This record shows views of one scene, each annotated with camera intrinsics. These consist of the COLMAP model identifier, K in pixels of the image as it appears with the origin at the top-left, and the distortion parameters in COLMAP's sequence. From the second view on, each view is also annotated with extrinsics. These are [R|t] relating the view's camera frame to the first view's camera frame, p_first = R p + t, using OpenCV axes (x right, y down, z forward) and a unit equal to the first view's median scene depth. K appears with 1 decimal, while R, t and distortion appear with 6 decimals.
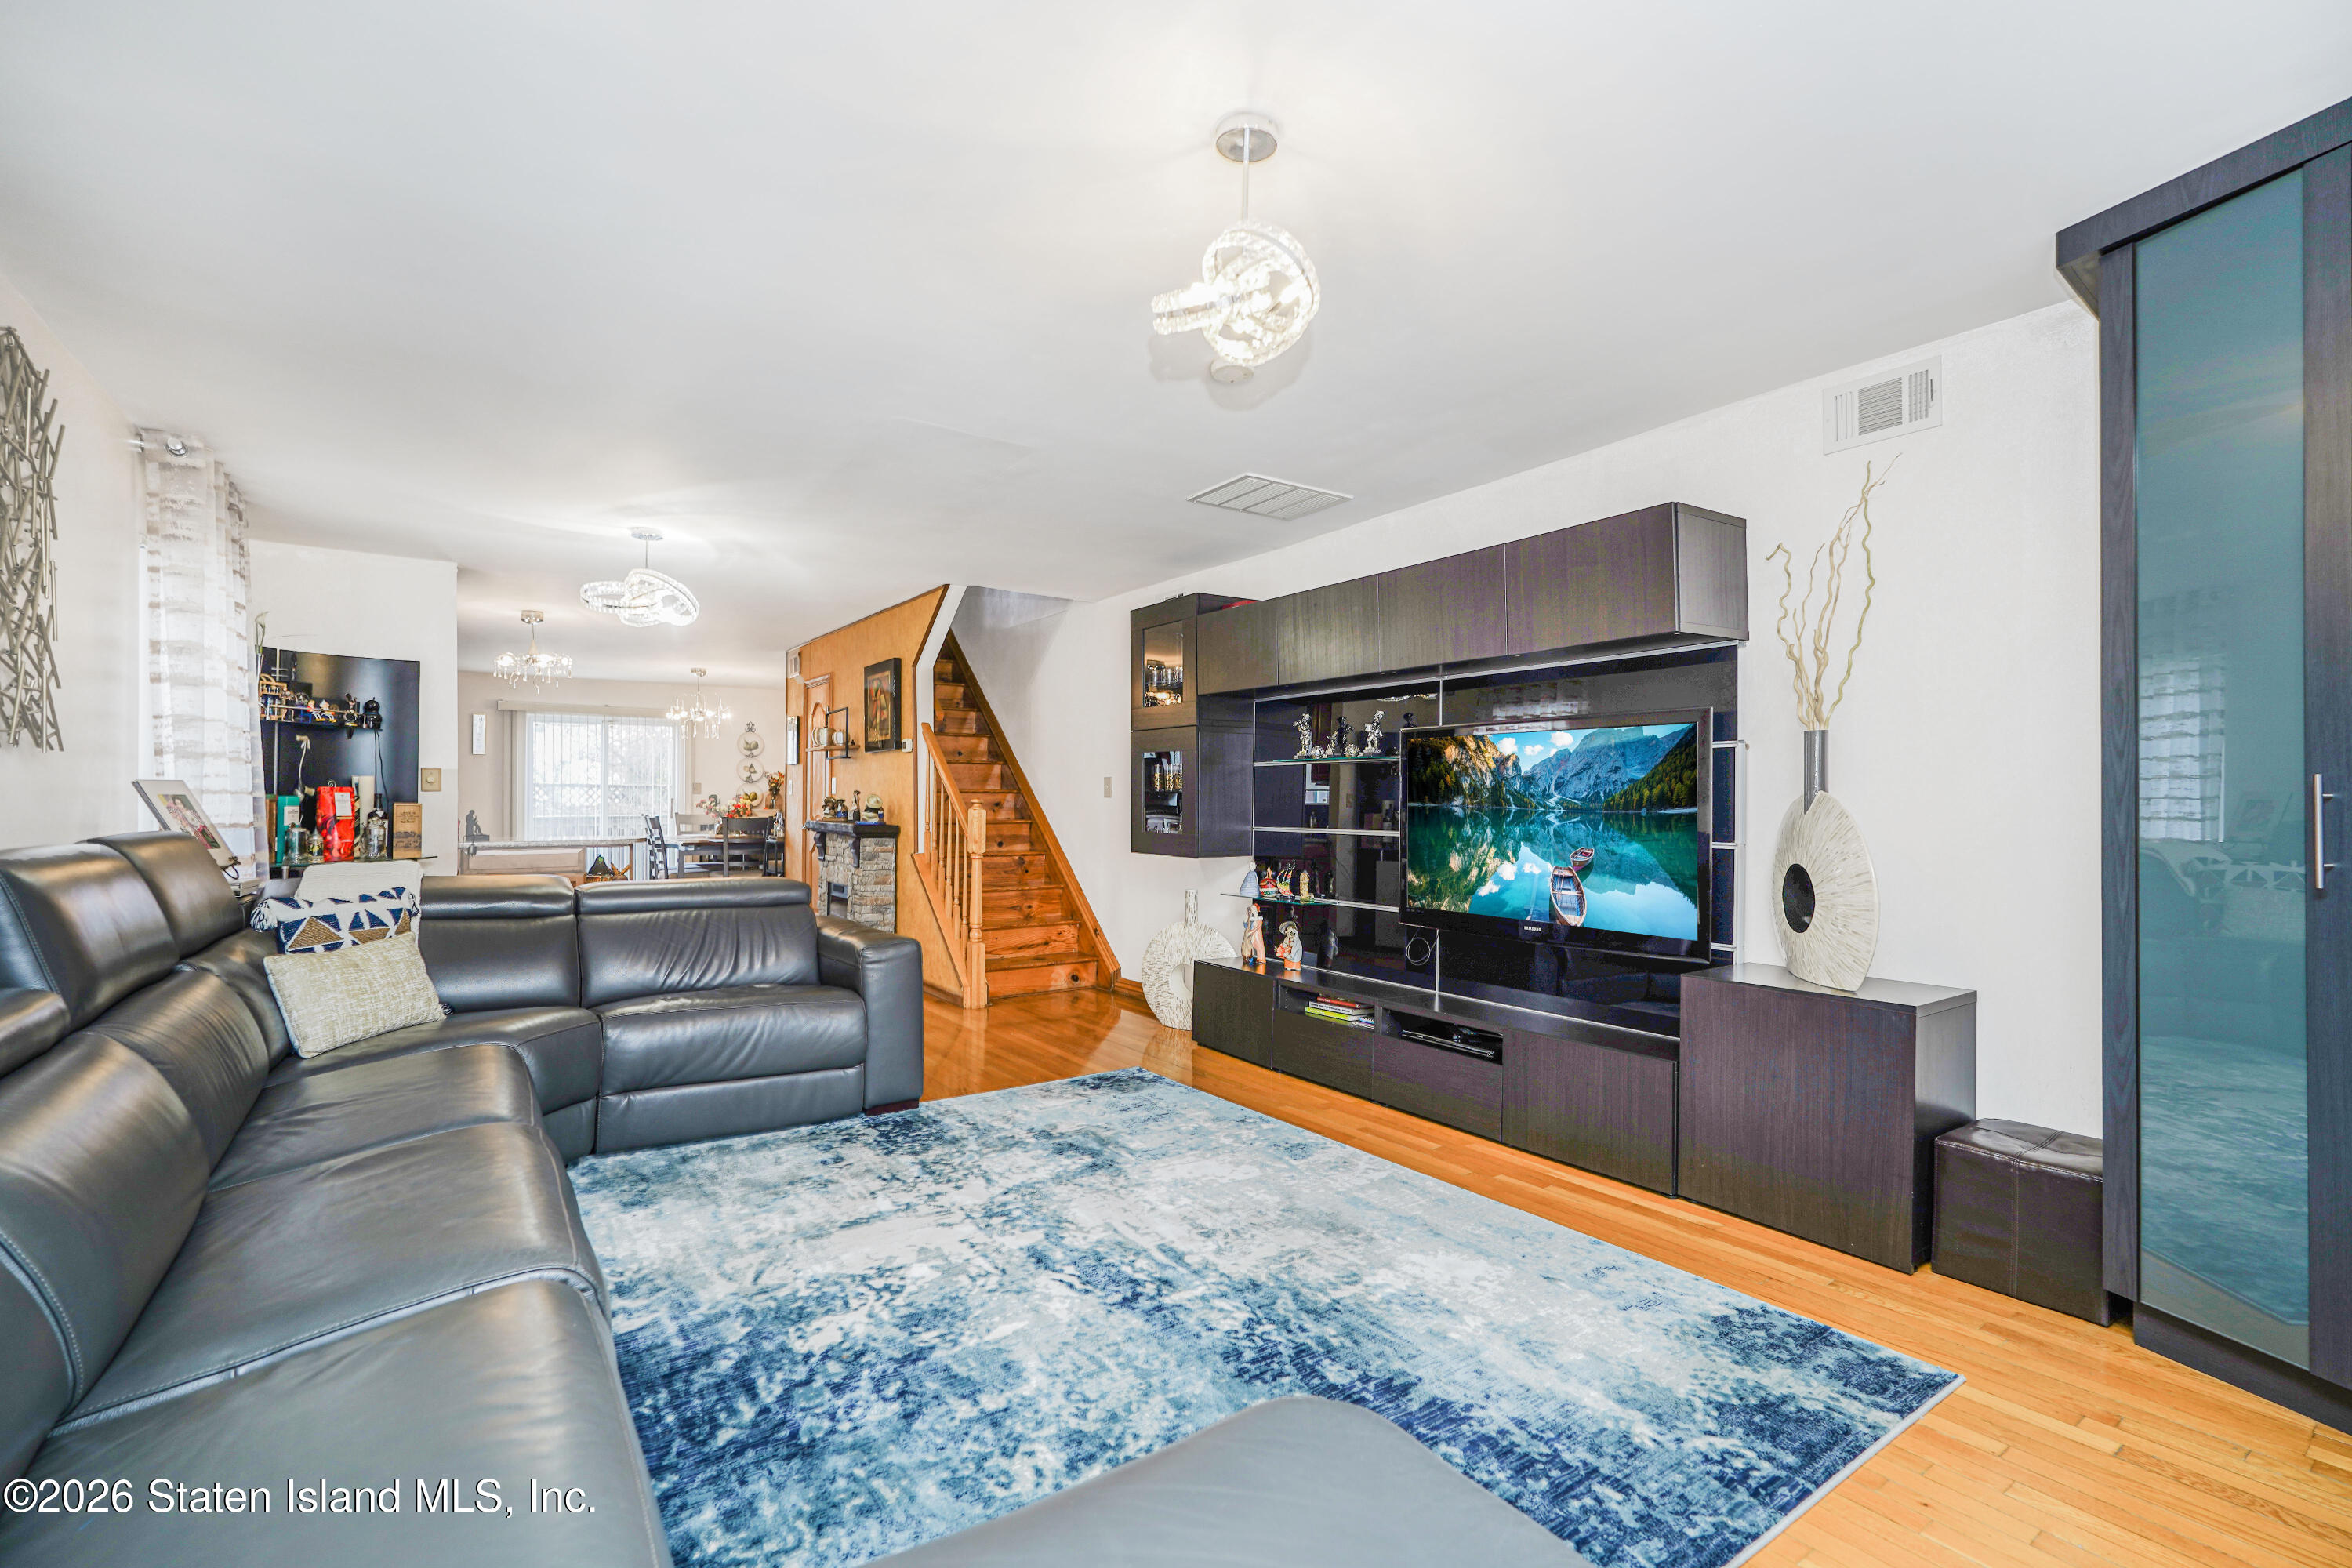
lens RADIAL K [[1051.9, 0, 1199.8], [0, 1051.9, 801.3], [0, 0, 1]] dist [-0.013431, 0.006580]
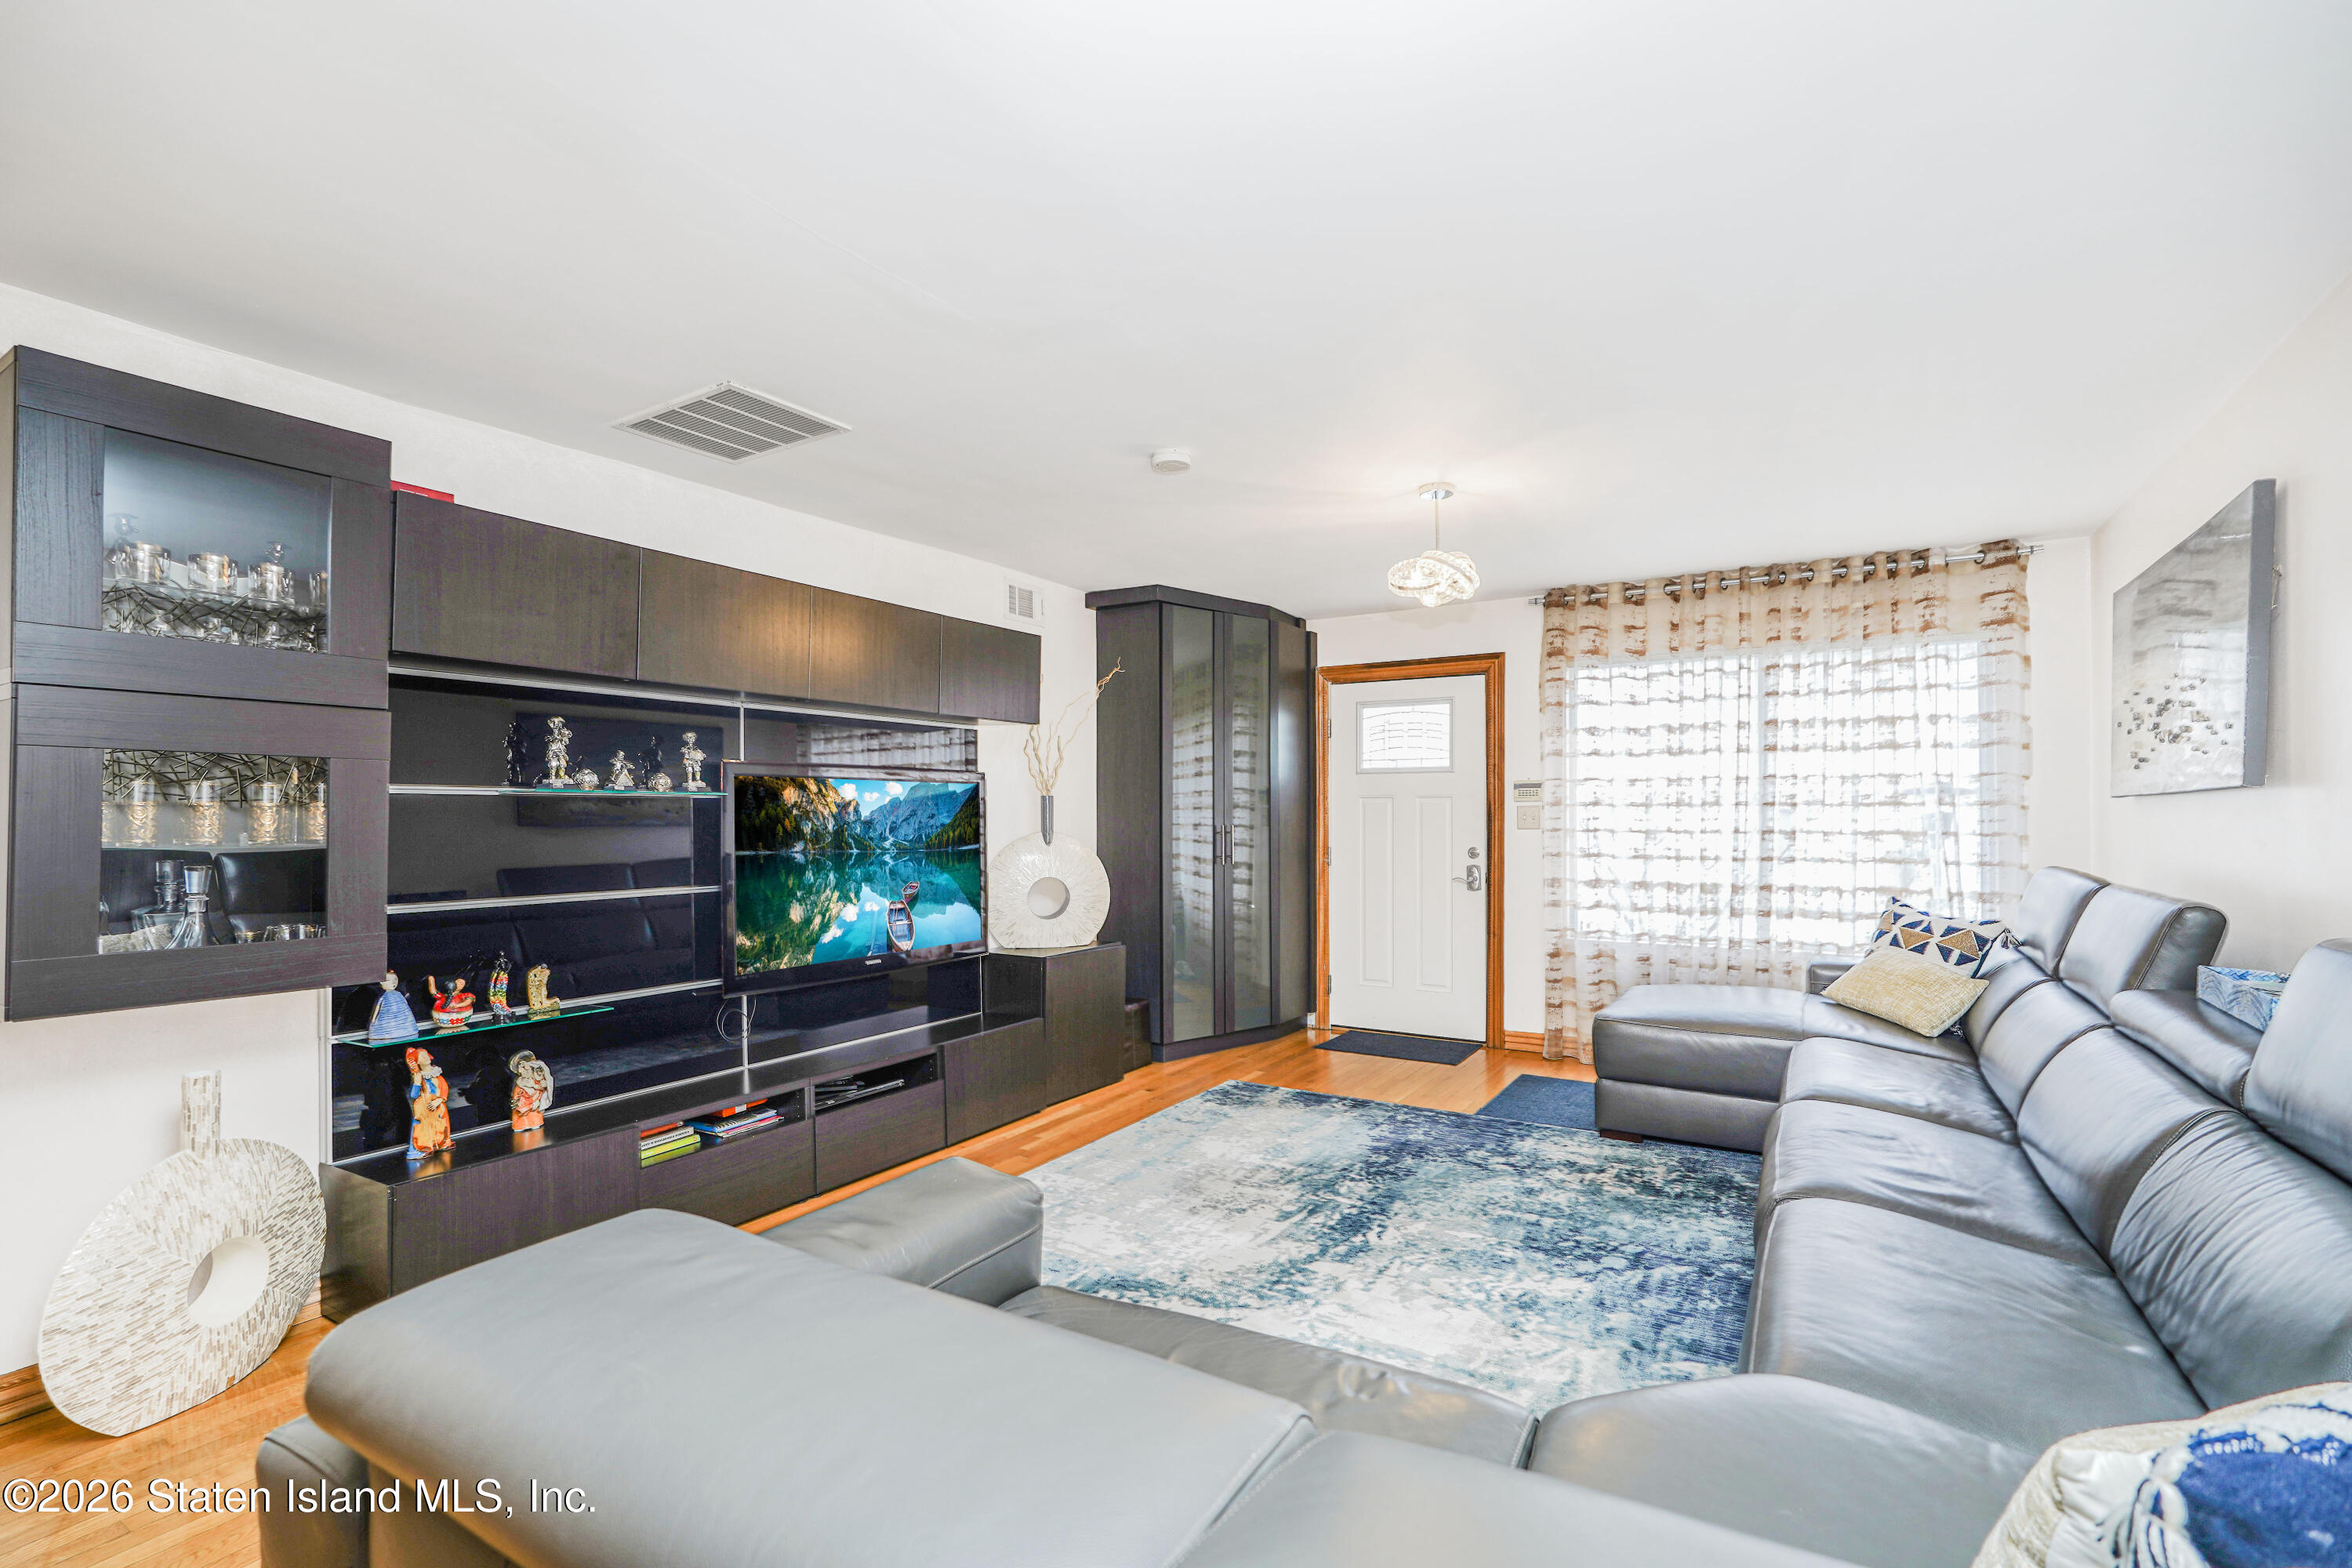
lens RADIAL K [[1051.9, 0, 1159.1], [0, 1051.9, 793.6], [0, 0, 1]] dist [-0.013431, 0.006580]
pose [[-0.370167, 0.018472, 0.928782, -0.865773], [0.004751, 0.999827, -0.017991, -0.033833], [-0.928953, -0.002247, -0.370190, 1.227608]]
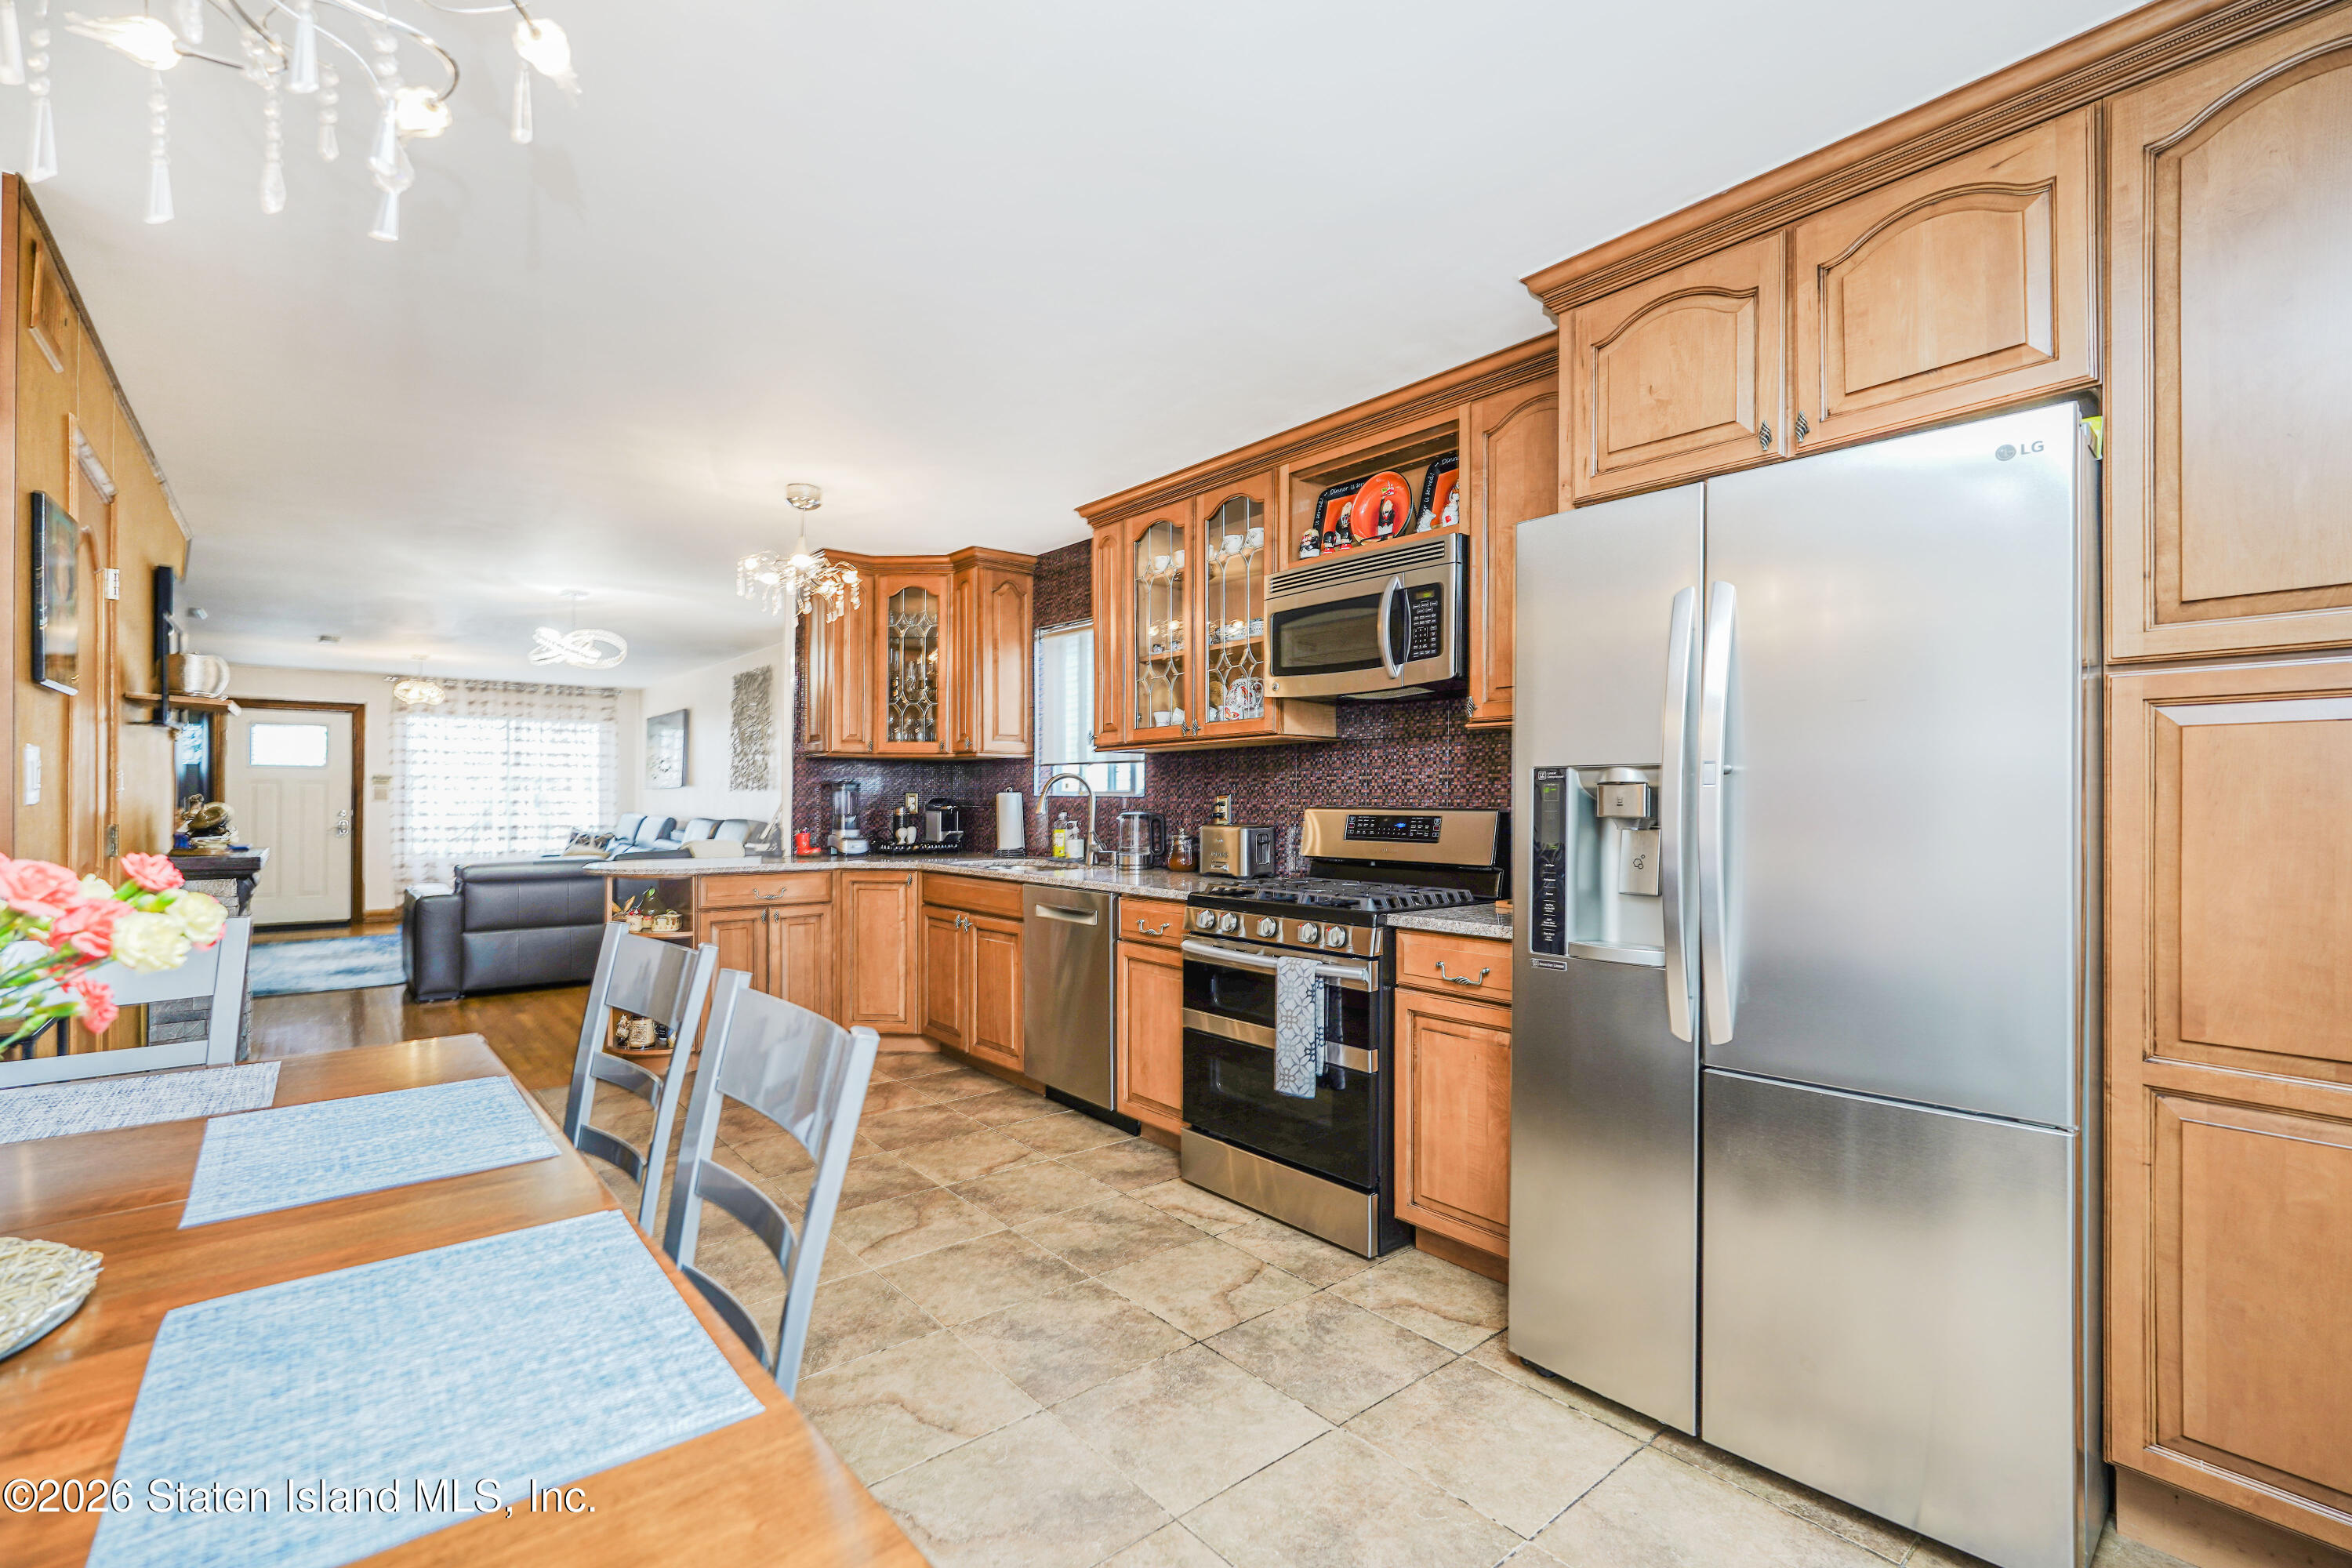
lens RADIAL K [[1051.9, 0, 1151.9], [0, 1051.9, 791.5], [0, 0, 1]] dist [-0.013431, 0.006580]
pose [[-0.998834, -0.003650, -0.048145, -1.608724], [-0.003420, 0.999982, -0.004858, -0.025904], [0.048162, -0.004688, -0.998829, 3.164460]]
